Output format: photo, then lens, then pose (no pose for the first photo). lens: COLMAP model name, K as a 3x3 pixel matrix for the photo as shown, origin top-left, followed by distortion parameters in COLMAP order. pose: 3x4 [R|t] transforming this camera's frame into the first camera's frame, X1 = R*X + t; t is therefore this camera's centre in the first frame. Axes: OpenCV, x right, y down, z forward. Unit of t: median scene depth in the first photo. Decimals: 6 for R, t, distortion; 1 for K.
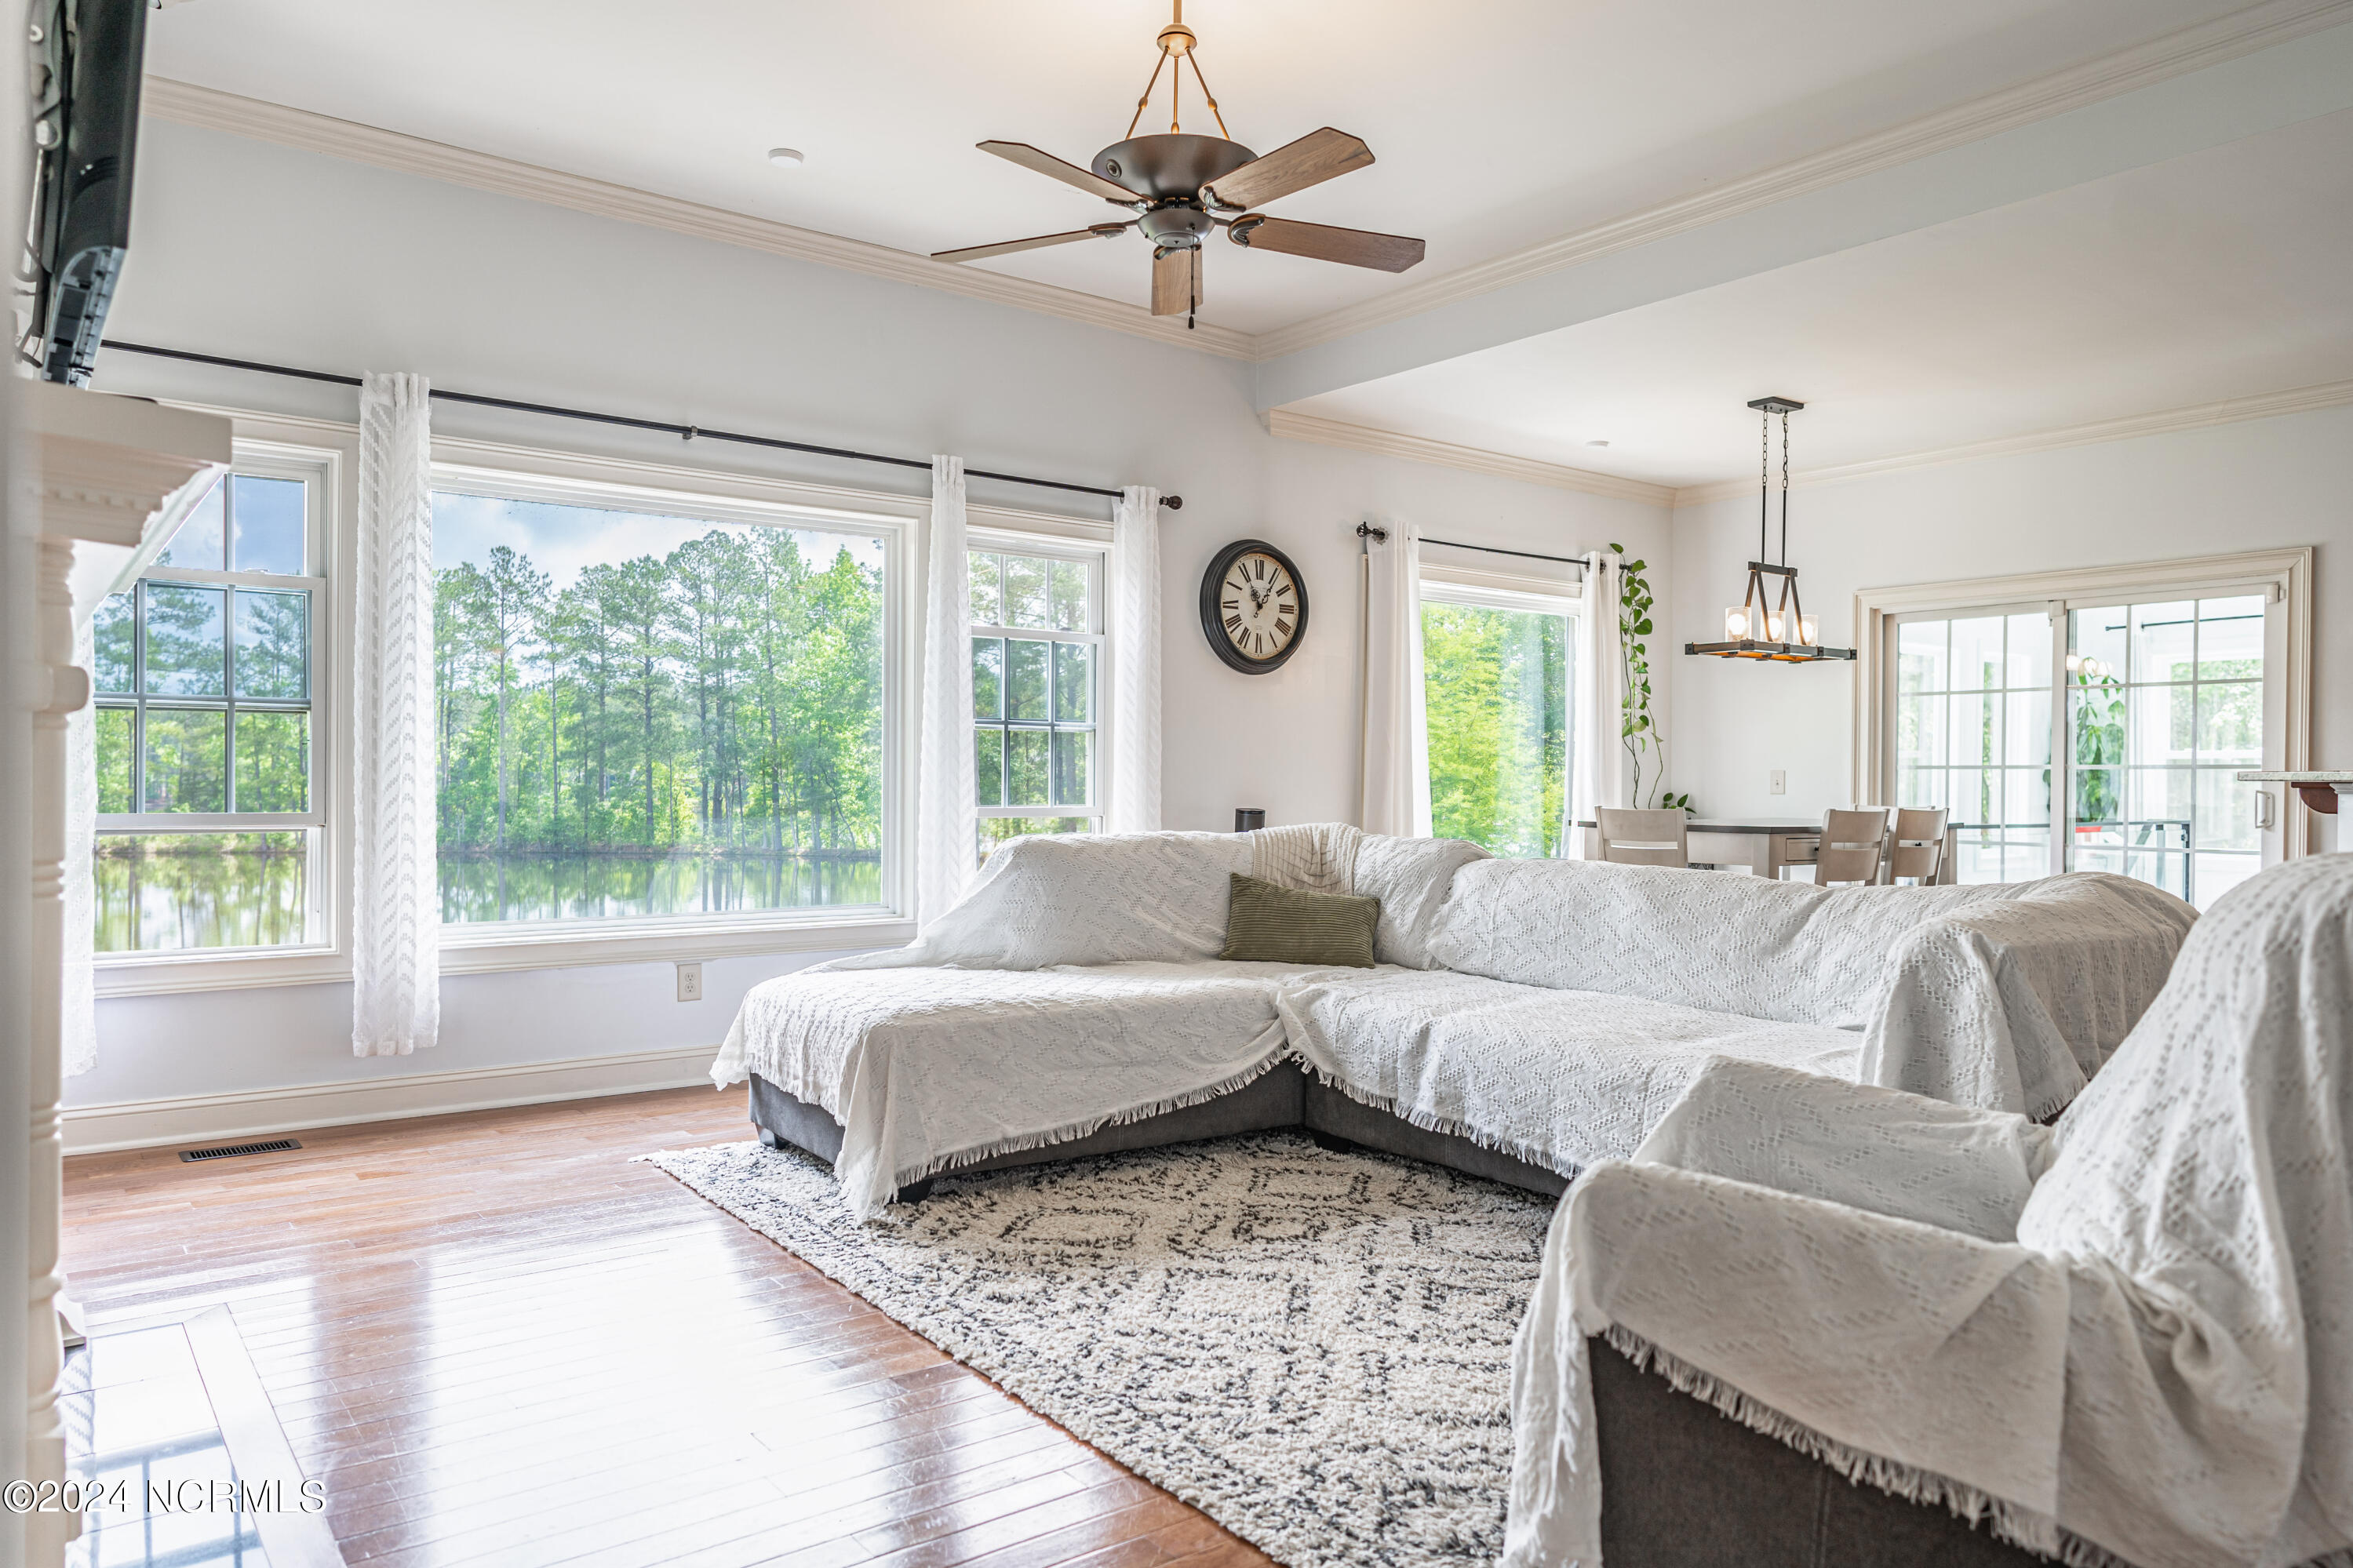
lens RADIAL K [[1579.1, 0, 1177.6], [0, 1579.1, 781.9], [0, 0, 1]] dist [-0.000439, 0.007652]
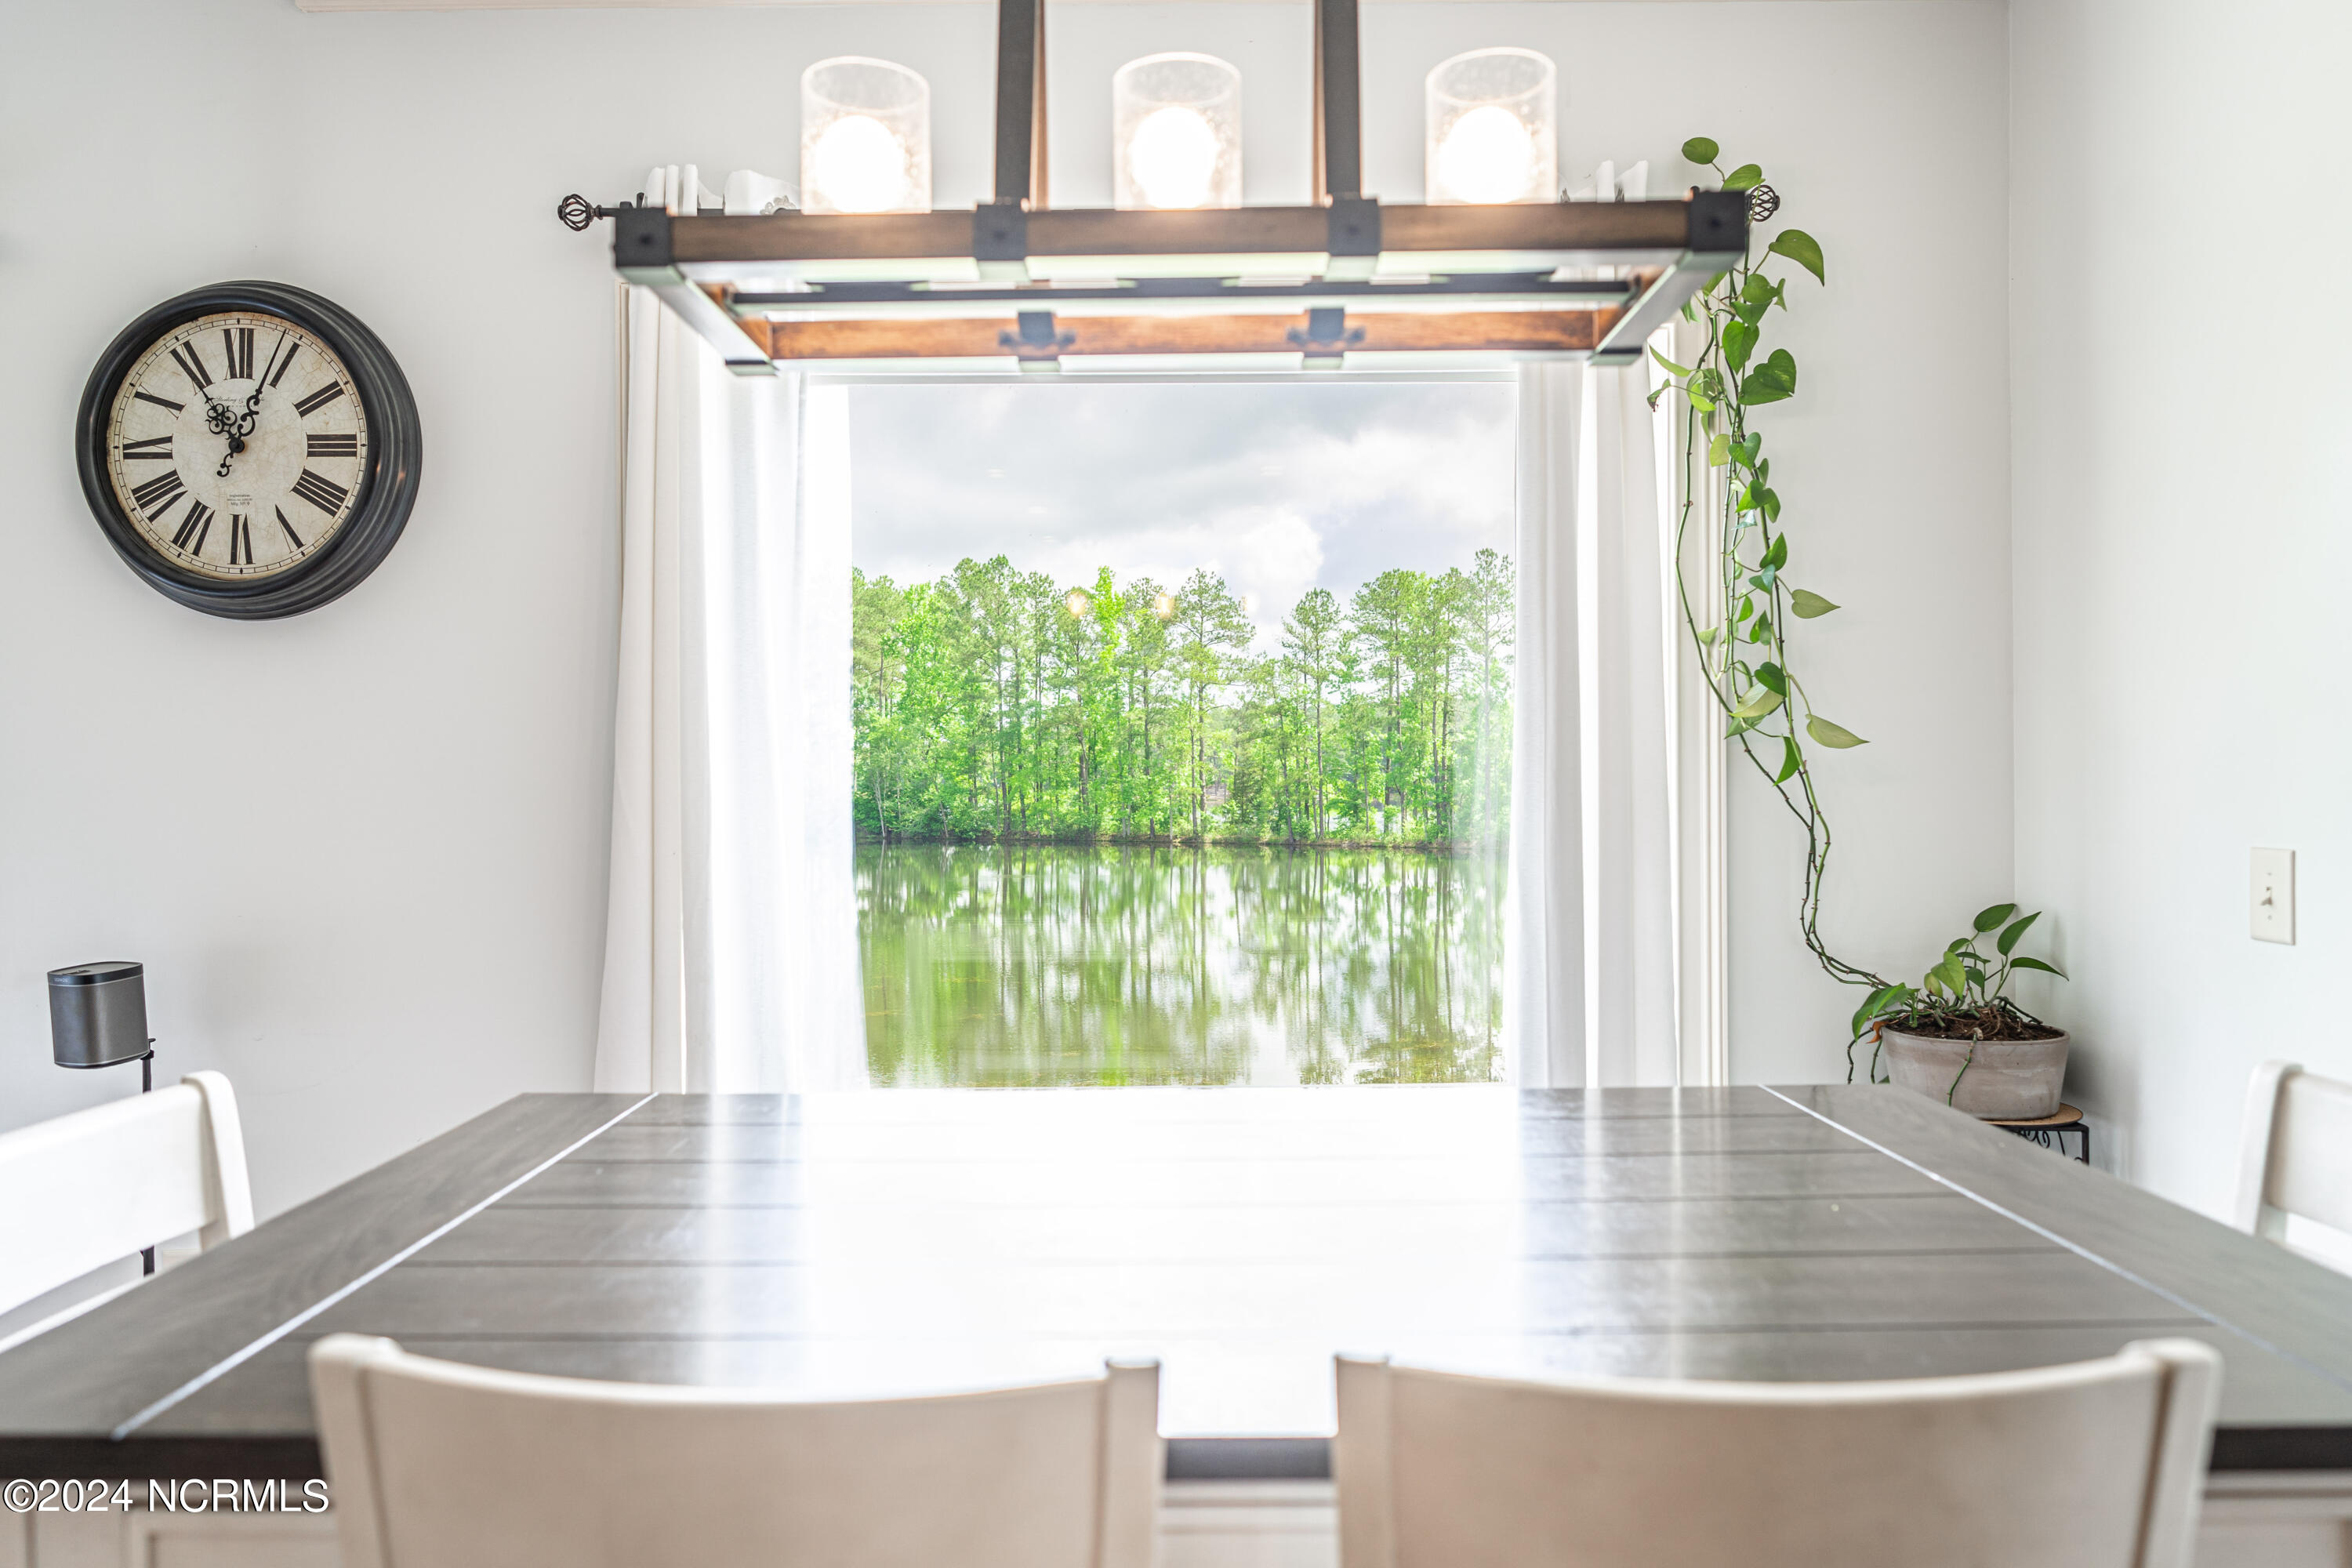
lens RADIAL K [[1578.7, 0, 1170.4], [0, 1578.7, 785.3], [0, 0, 1]] dist [-0.000439, 0.007652]
pose [[0.784513, -0.004776, -0.620095, 0.655561], [0.009157, 0.999951, 0.003884, -0.035747], [0.620045, -0.008725, 0.784517, 1.145536]]
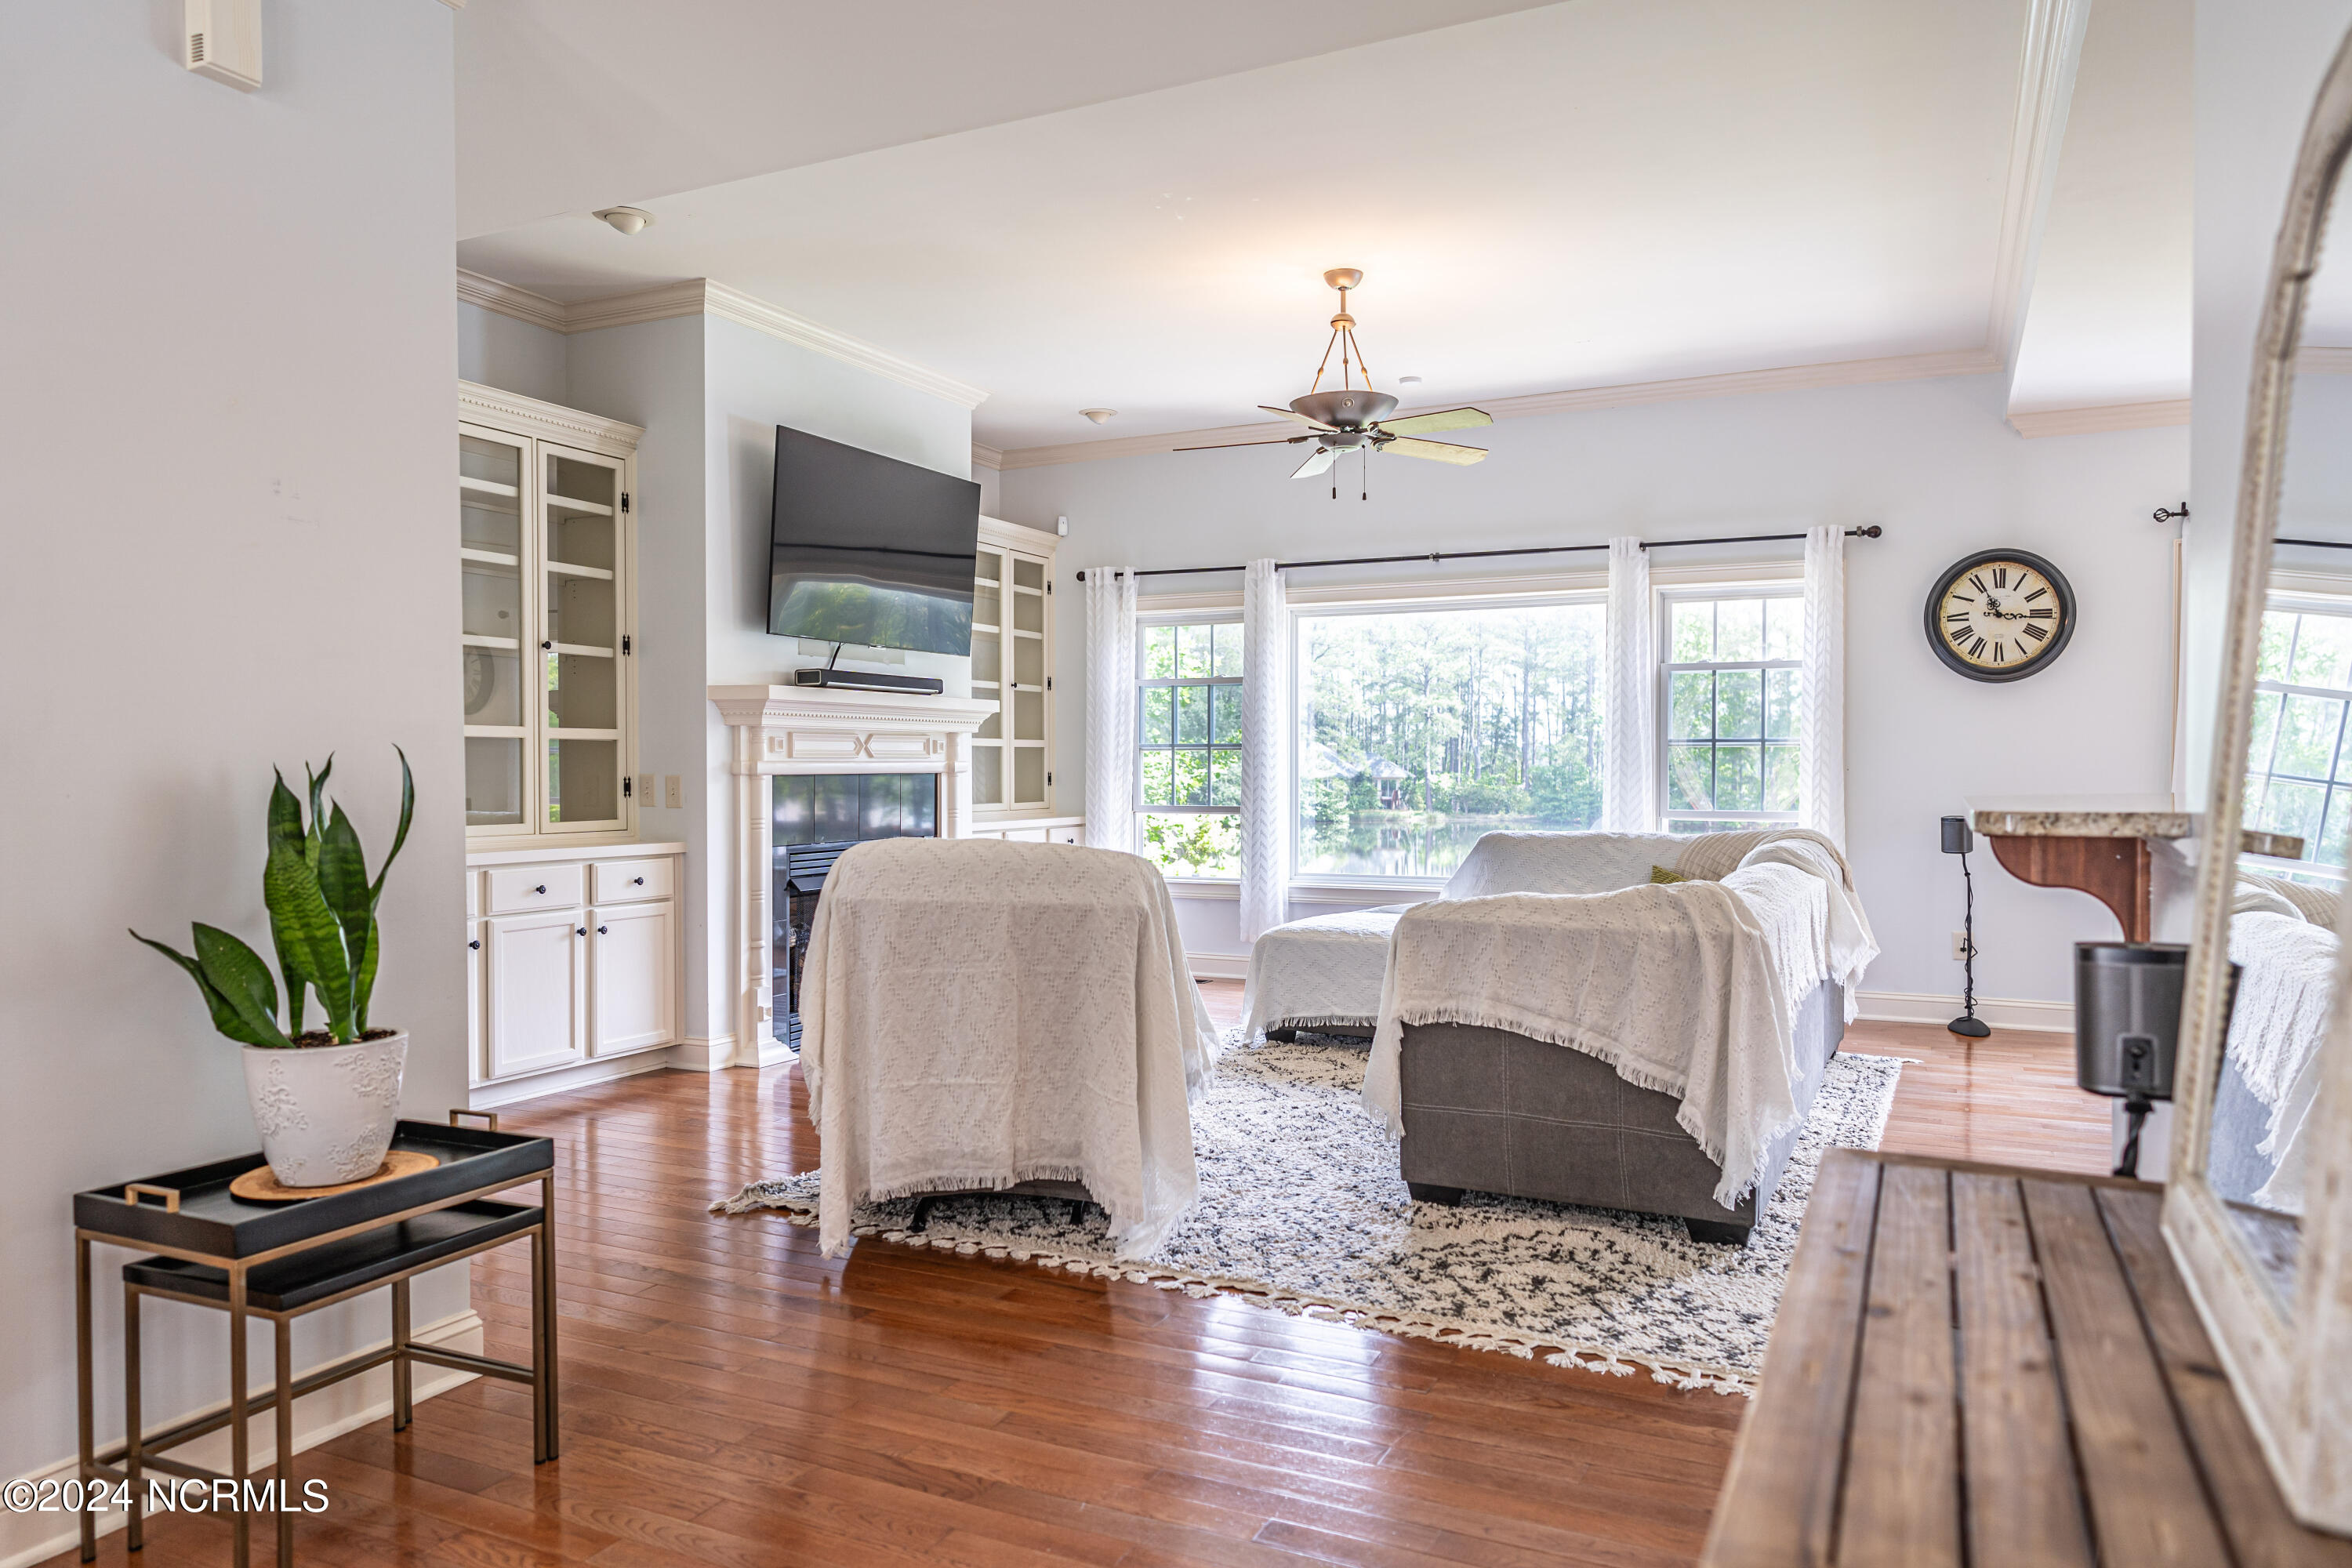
lens RADIAL K [[1578.7, 0, 1170.0], [0, 1578.7, 803.8], [0, 0, 1]] dist [-0.000439, 0.007652]
pose [[0.444011, 0.015249, -0.895892, 0.987783], [0.003773, 0.999815, 0.018887, -0.016432], [0.896014, -0.011766, 0.443871, 0.110401]]
